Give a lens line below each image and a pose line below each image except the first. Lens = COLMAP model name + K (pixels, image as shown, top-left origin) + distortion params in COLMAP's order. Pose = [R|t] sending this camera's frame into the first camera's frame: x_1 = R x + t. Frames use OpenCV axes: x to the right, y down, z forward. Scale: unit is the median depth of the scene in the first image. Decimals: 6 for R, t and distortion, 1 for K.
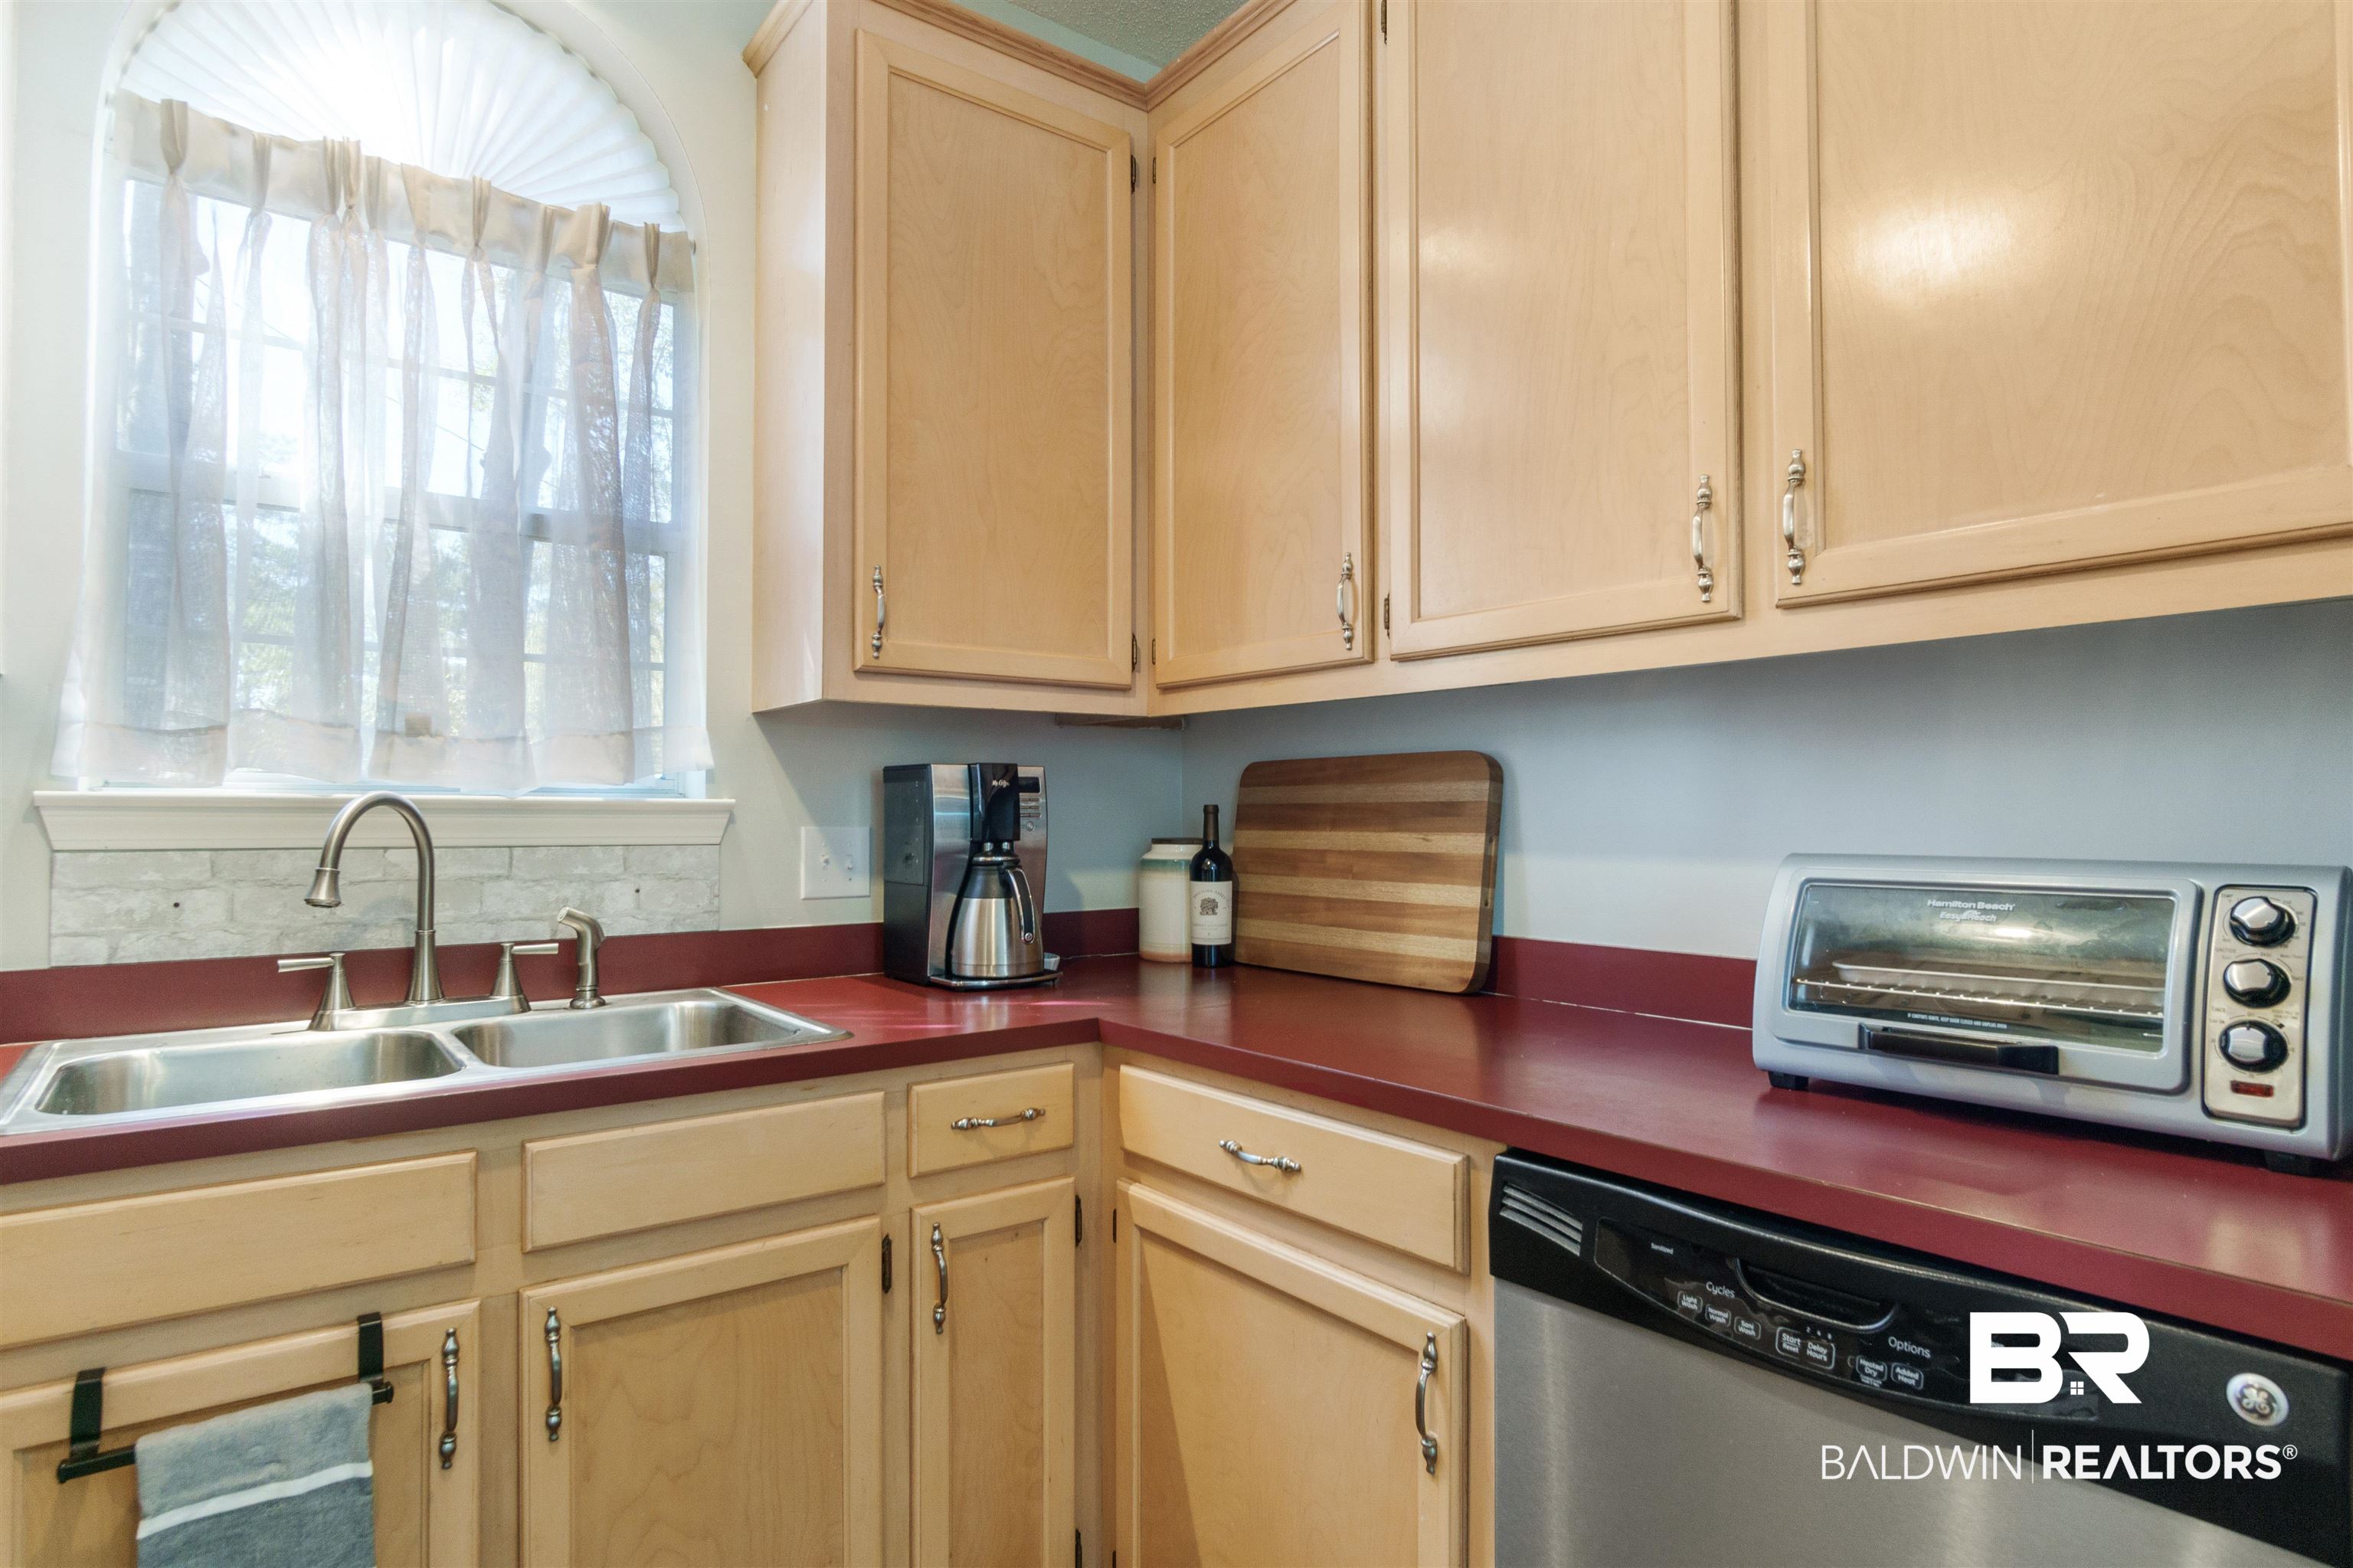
lens RADIAL K [[1267.6, 0, 1187.9], [0, 1267.6, 777.5], [0, 0, 1]] dist [-0.004931, -0.000350]
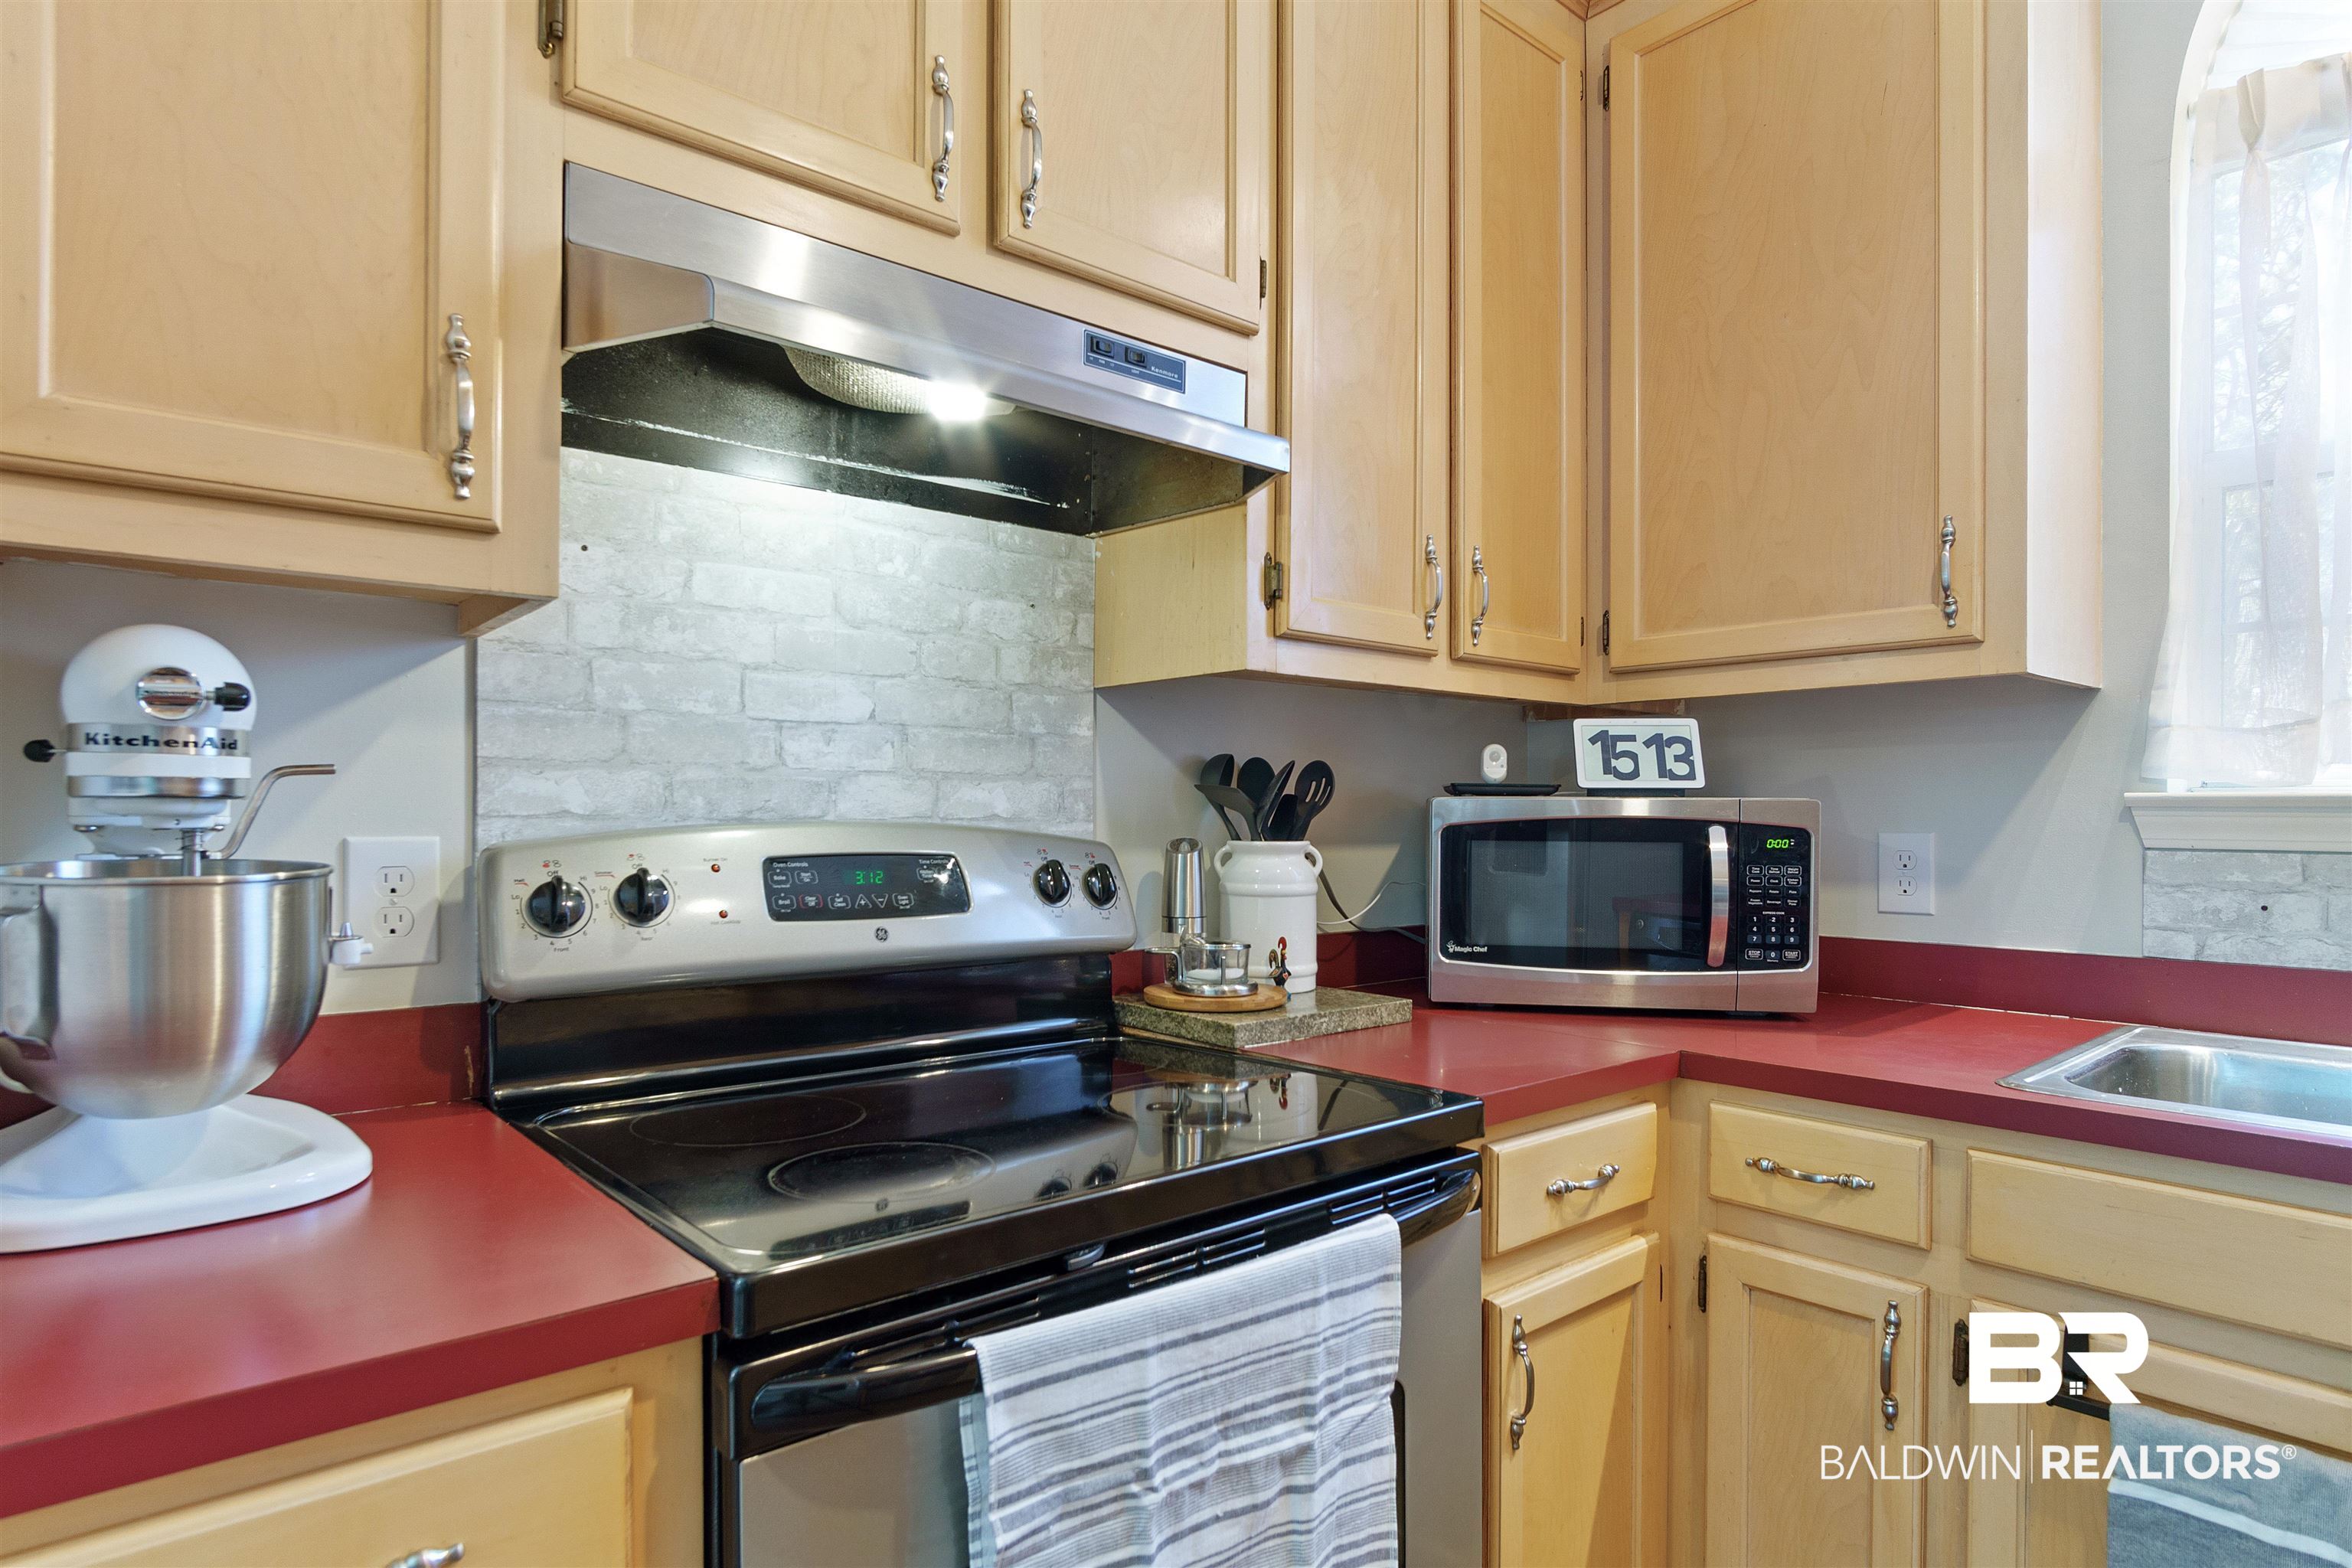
lens RADIAL K [[1267.0, 0, 1138.9], [0, 1267.0, 825.5], [0, 0, 1]] dist [-0.004931, -0.000350]
pose [[0.047317, 0.010460, -0.998825, 0.128293], [0.027690, 0.999547, 0.011779, 0.002160], [0.998496, -0.028215, 0.047006, 0.095987]]
